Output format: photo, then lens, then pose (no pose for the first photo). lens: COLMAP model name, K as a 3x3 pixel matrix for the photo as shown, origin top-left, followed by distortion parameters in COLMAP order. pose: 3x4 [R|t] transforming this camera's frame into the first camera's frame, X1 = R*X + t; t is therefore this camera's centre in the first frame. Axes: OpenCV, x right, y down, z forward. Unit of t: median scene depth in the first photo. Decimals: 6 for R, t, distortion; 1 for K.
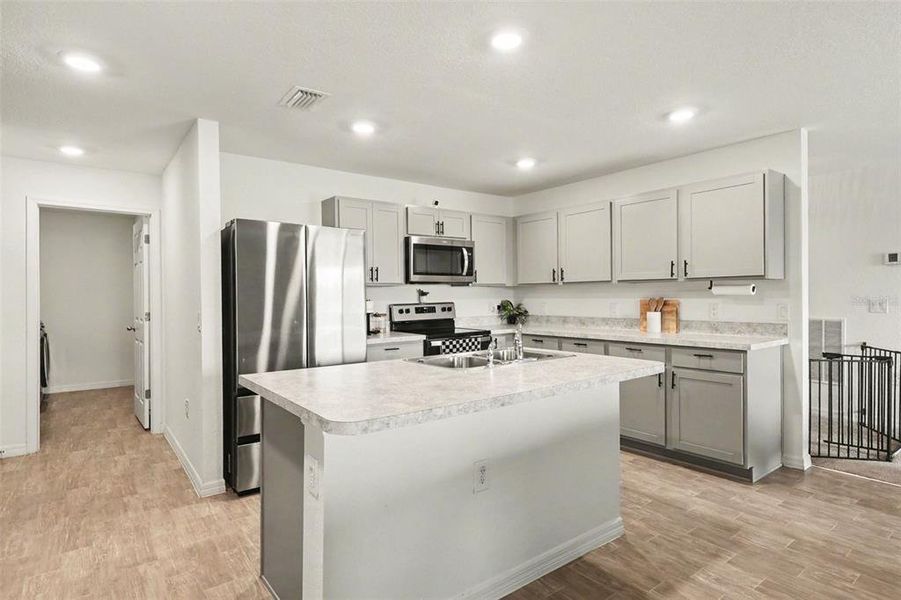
lens RADIAL K [[479.4, 0, 450.7], [0, 479.4, 299.2], [0, 0, 1]] dist [-0.003253, 0.000873]
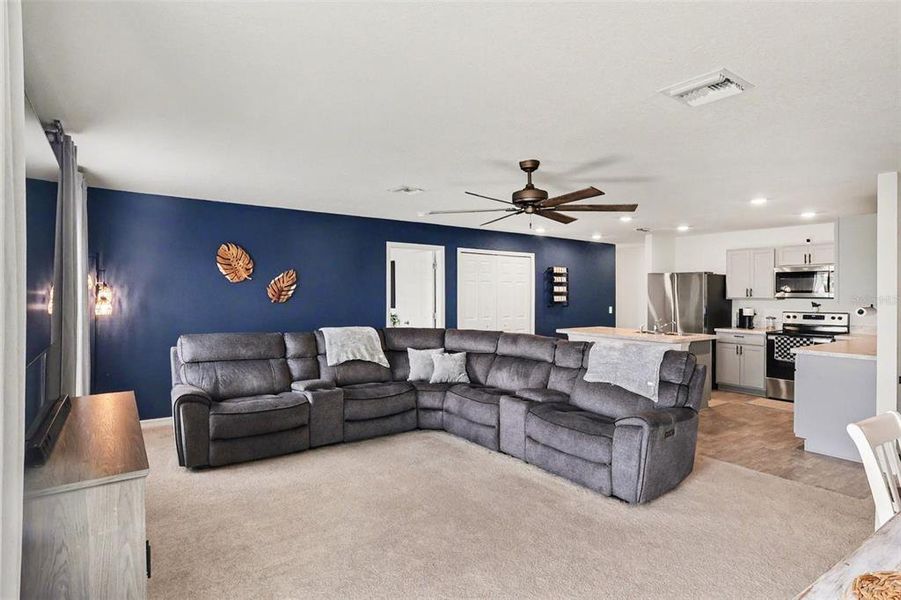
lens RADIAL K [[479.4, 0, 447.5], [0, 479.4, 292.2], [0, 0, 1]] dist [-0.003253, 0.000873]
pose [[-0.024064, 0.010346, -0.999657, 1.376652], [-0.011380, 0.999879, 0.010622, -0.053058], [0.999646, 0.011632, -0.023943, -0.009914]]
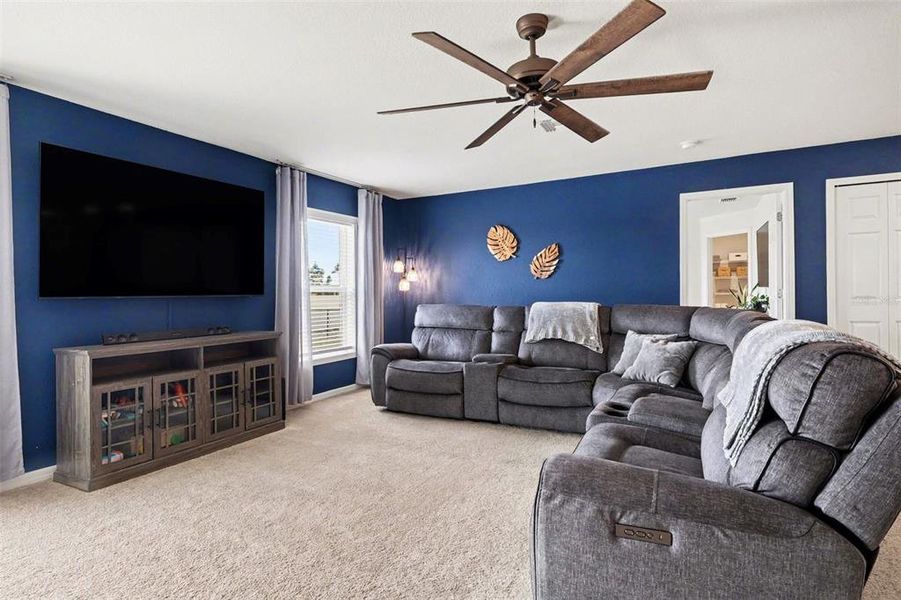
lens RADIAL K [[479.4, 0, 450.2], [0, 479.4, 269.2], [0, 0, 1]] dist [-0.003253, 0.000873]
pose [[-0.910961, 0.010493, -0.412360, 0.896991], [0.029895, 0.998727, -0.040630, 0.006708], [0.411409, -0.049340, -0.910114, 0.507189]]
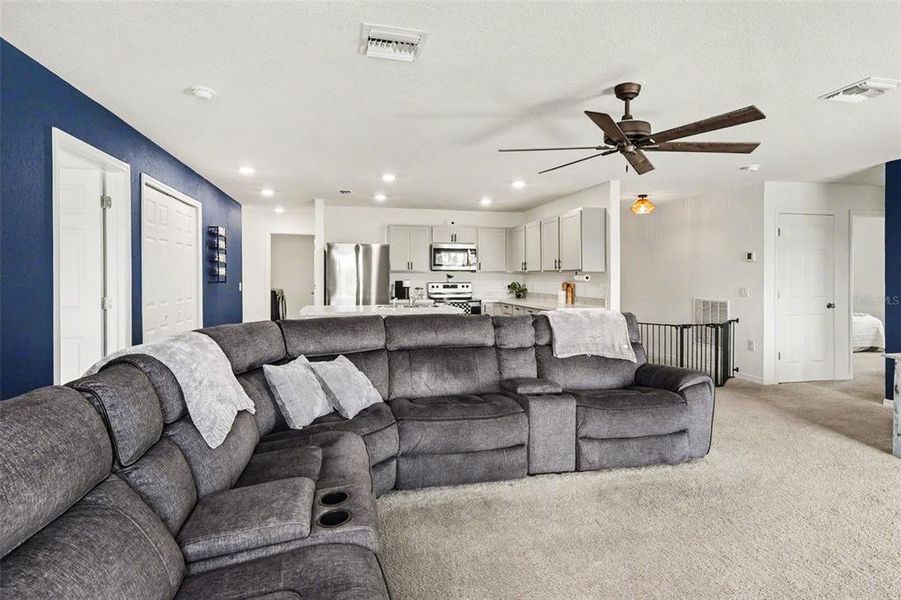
lens RADIAL K [[479.4, 0, 456.6], [0, 479.4, 286.8], [0, 0, 1]] dist [-0.003253, 0.000873]
pose [[0.907843, 0.024321, -0.418604, 0.688801], [-0.016619, 0.999619, 0.022036, -0.013749], [0.418981, -0.013048, 0.907901, -0.523439]]
